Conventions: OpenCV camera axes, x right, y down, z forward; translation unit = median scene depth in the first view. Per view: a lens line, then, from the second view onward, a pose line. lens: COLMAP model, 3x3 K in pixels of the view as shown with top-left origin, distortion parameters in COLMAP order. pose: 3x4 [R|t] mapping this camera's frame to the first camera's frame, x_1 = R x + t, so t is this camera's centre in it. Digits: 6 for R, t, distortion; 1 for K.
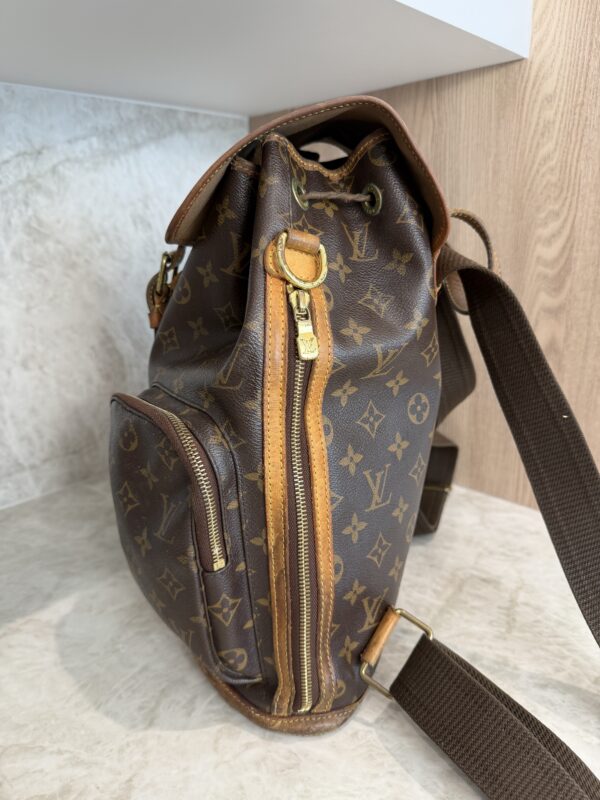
lens RADIAL K [[587.0, 0, 298.1], [0, 587.0, 398.1], [0, 0, 1]] dist [-0.023819, 0.001401]
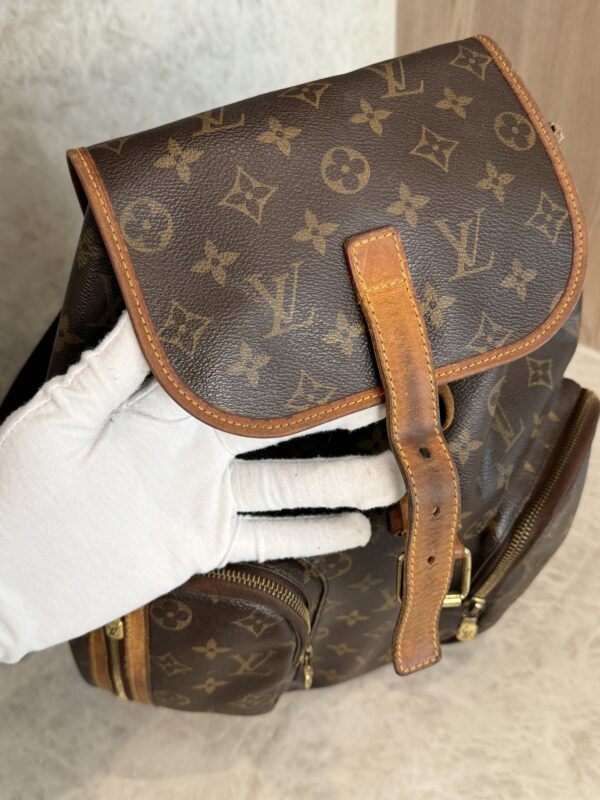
lens RADIAL K [[836.3, 0, 300.0], [0, 836.3, 400.0], [0, 0, 1]] dist [-0.018799, -0.030842]
pose [[0.991796, 0.065811, -0.109589, -0.073908], [-0.019359, 0.924732, 0.380127, -0.287527], [0.126357, -0.374887, 0.918419, -0.141155]]
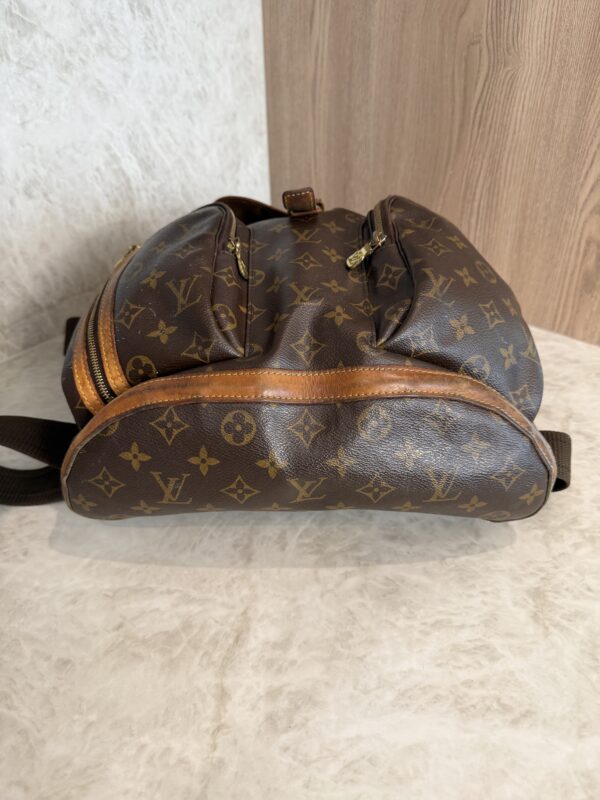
lens RADIAL K [[585.0, 0, 294.0], [0, 585.0, 395.7], [0, 0, 1]] dist [-0.028932, 0.006221]
pose [[0.997803, -0.034655, 0.056463, -0.141801], [0.015926, 0.952754, 0.303325, -0.026520], [-0.064307, -0.301759, 0.951213, 0.054370]]
